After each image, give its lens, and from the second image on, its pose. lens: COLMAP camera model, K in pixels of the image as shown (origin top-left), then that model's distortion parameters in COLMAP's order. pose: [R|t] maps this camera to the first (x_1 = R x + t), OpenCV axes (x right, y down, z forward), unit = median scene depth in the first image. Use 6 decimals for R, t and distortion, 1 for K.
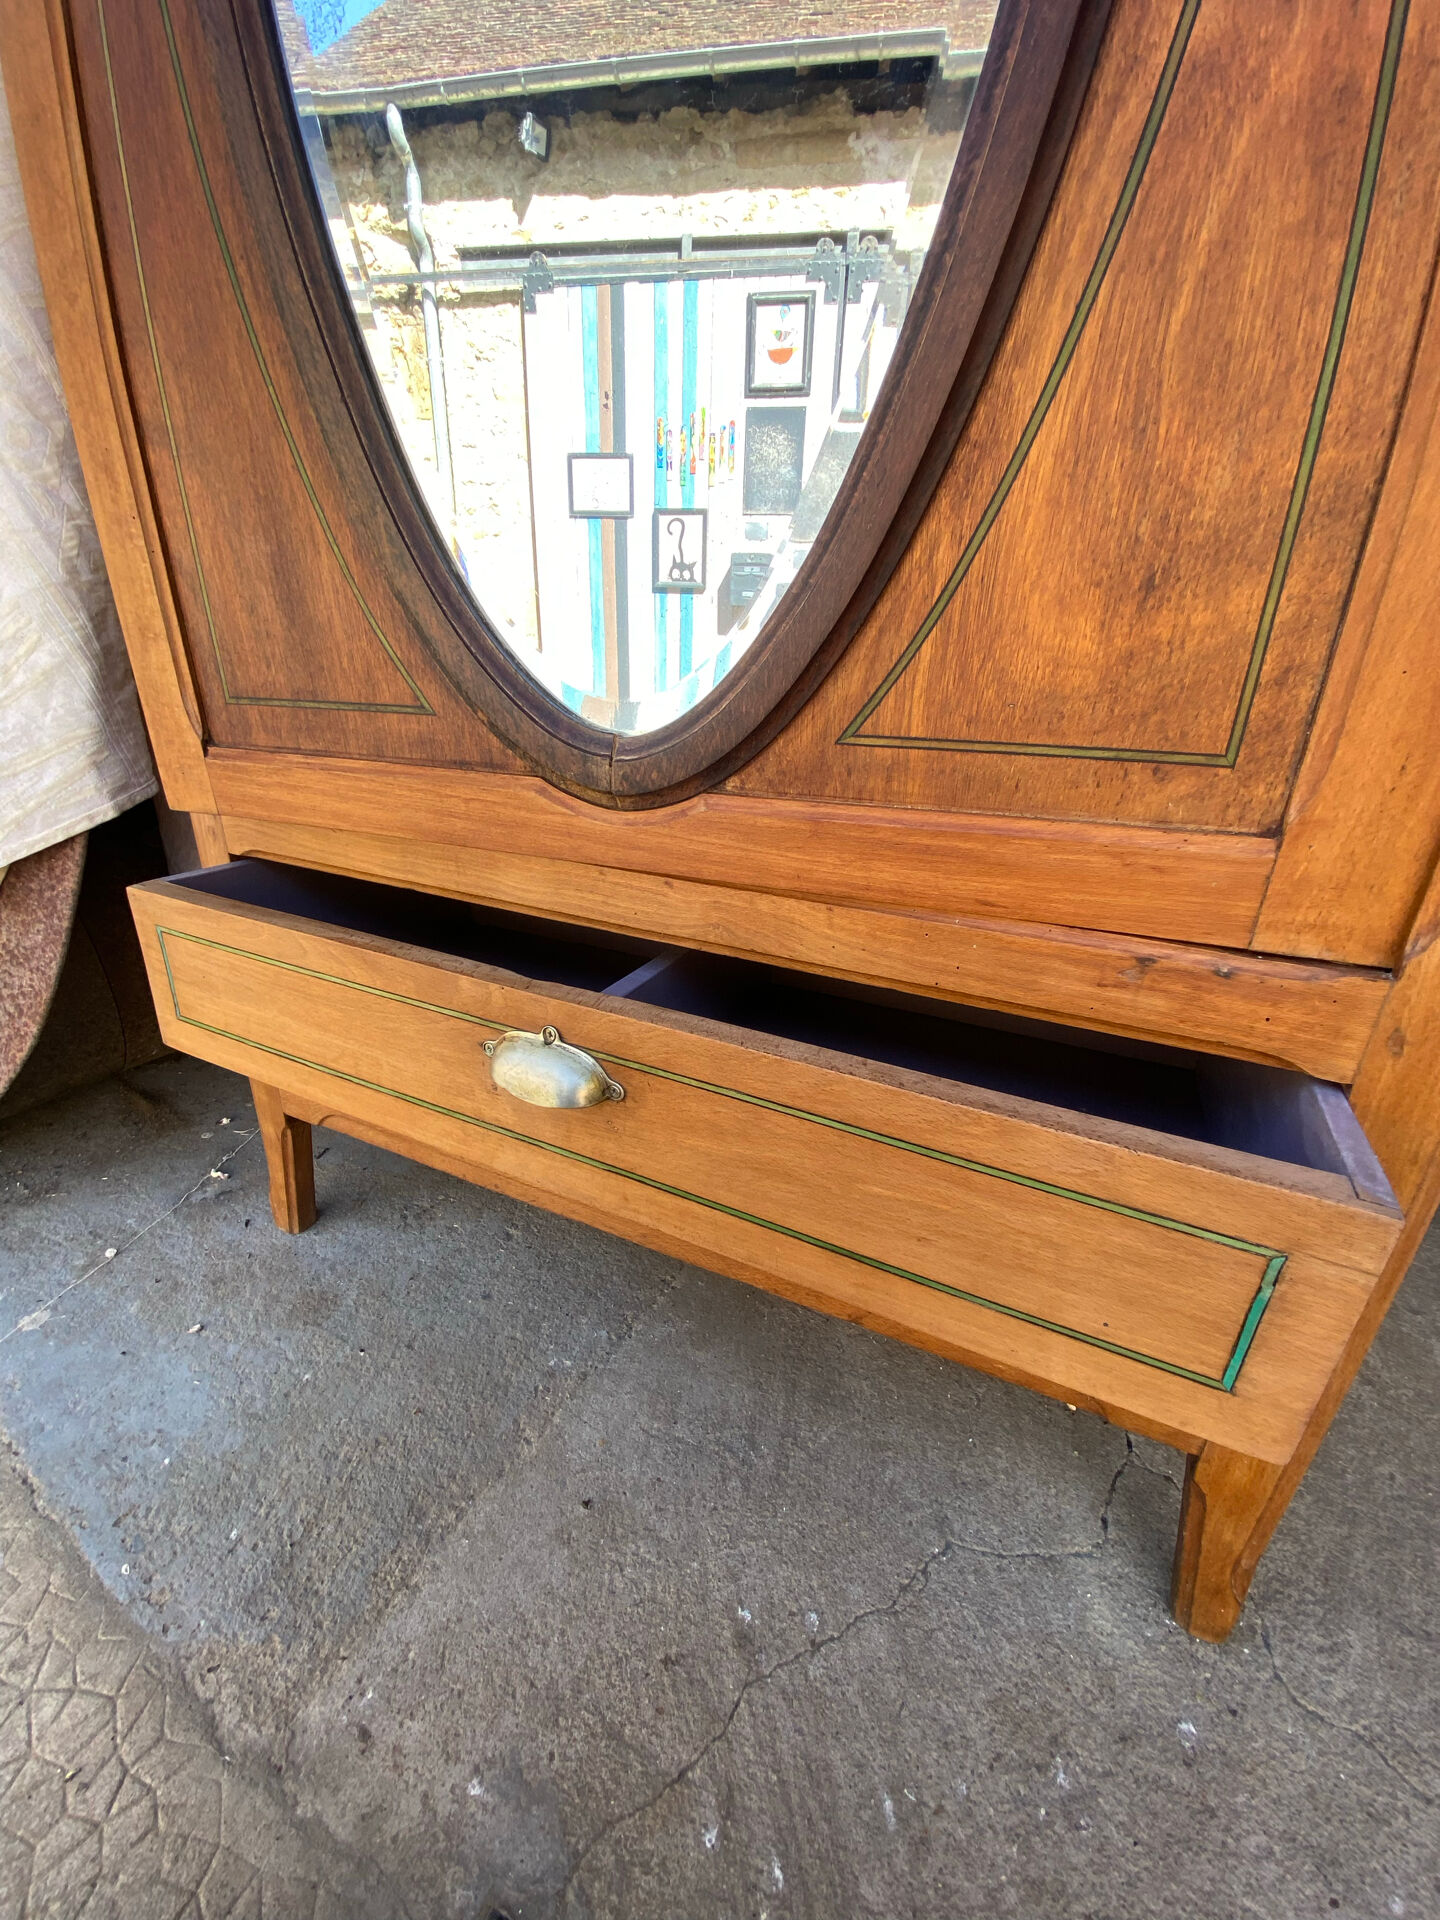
lens RADIAL K [[798.1, 0, 715.7], [0, 798.1, 968.4], [0, 0, 1]] dist [0.009899, -0.012917]
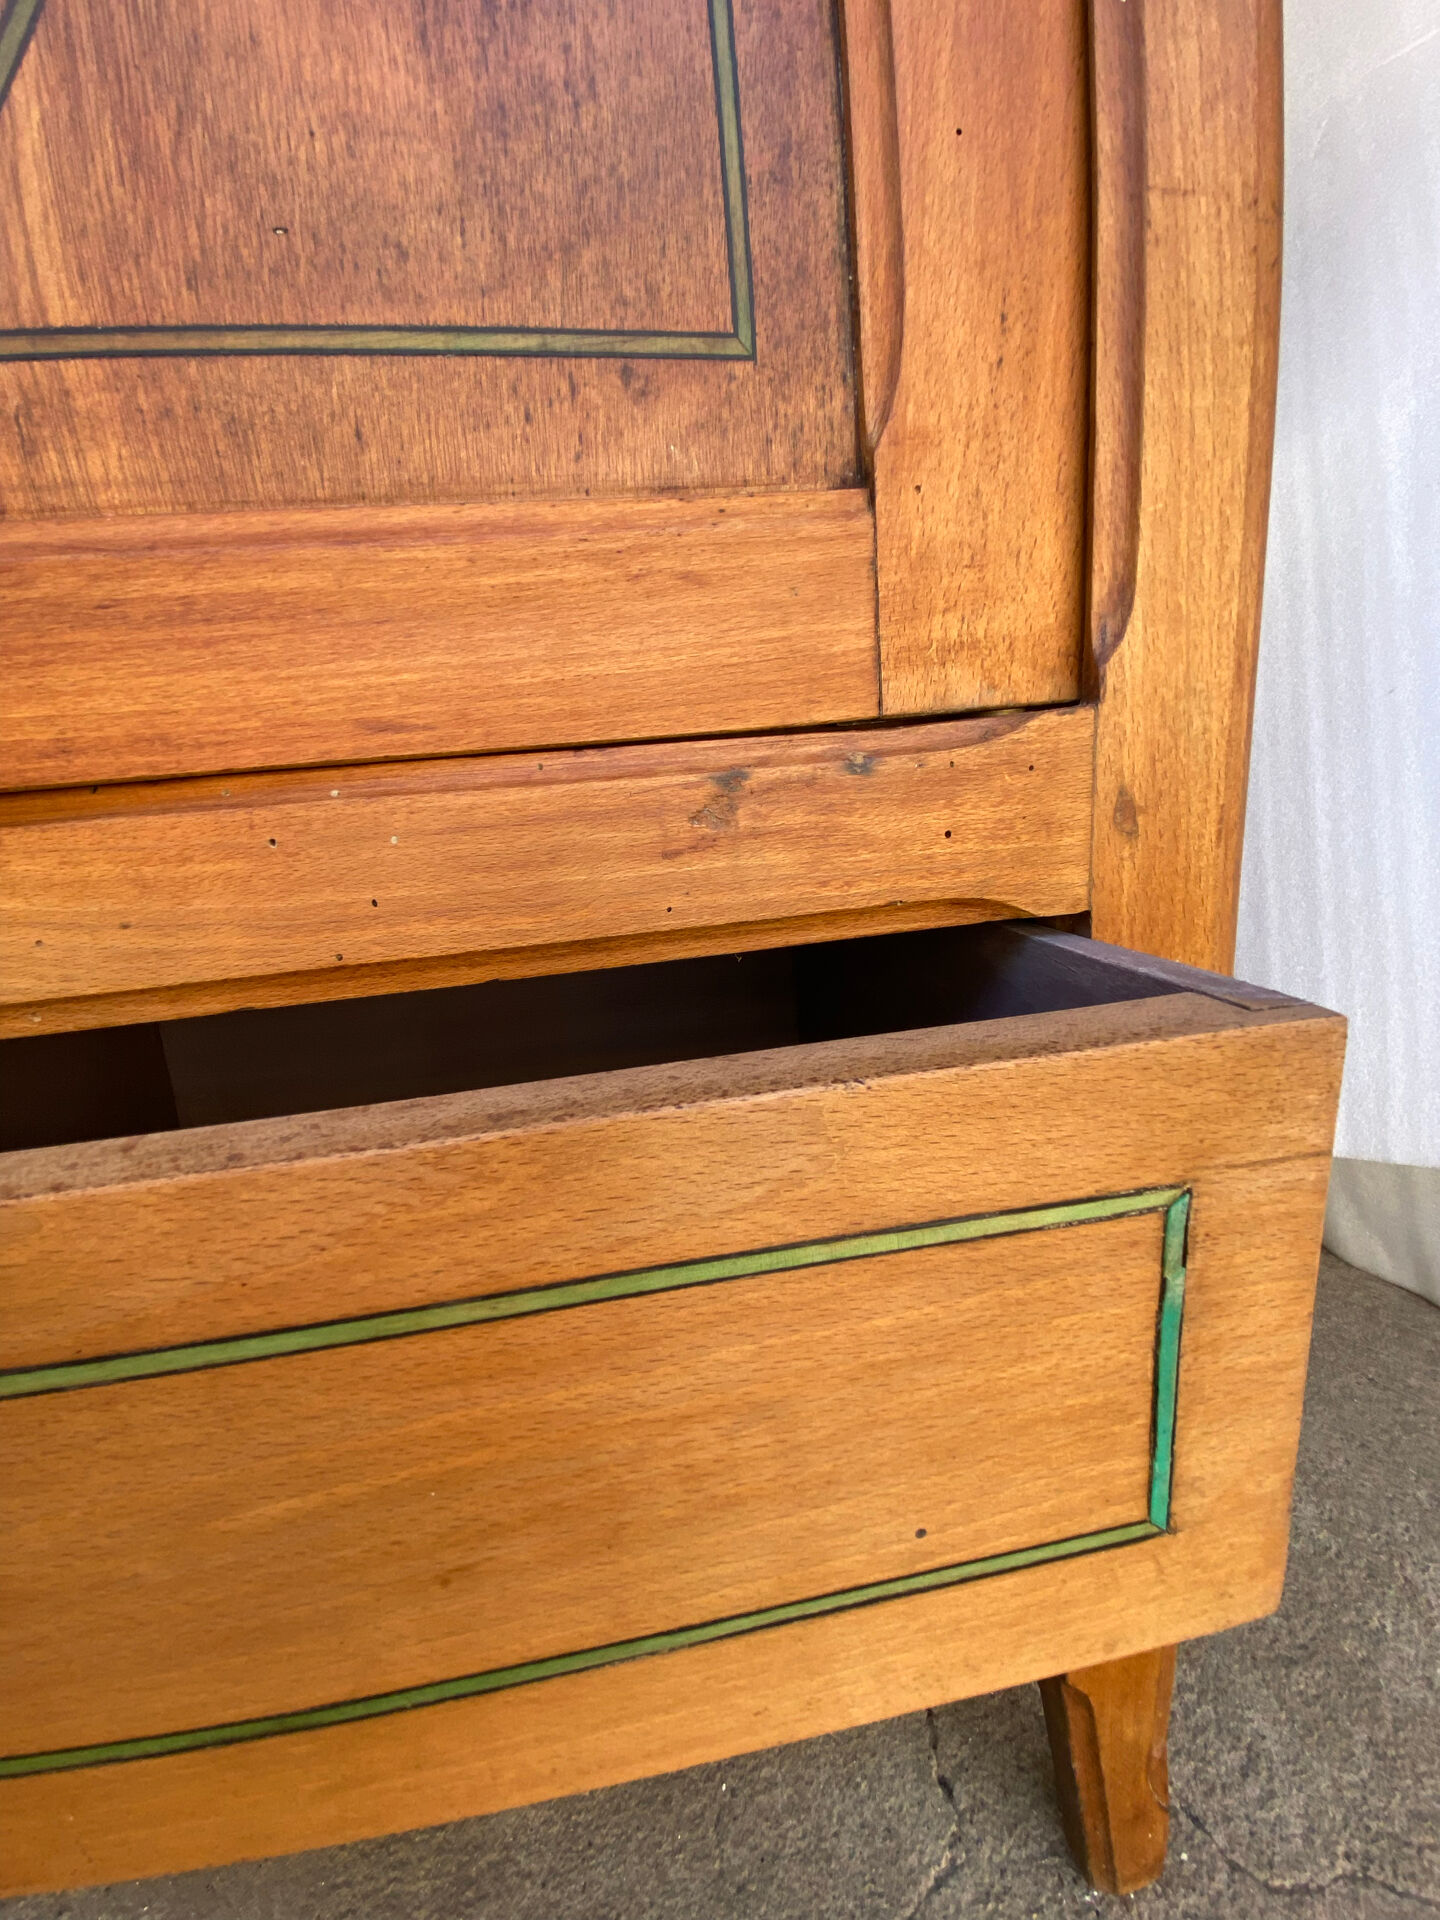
lens RADIAL K [[798.1, 0, 805.1], [0, 798.1, 1083.4], [0, 0, 1]] dist [0.009899, -0.012917]
pose [[0.786726, -0.236585, 0.570167, 0.259380], [0.318461, 0.946792, -0.046556, 0.225353], [-0.528815, 0.218203, 0.820209, 0.645723]]
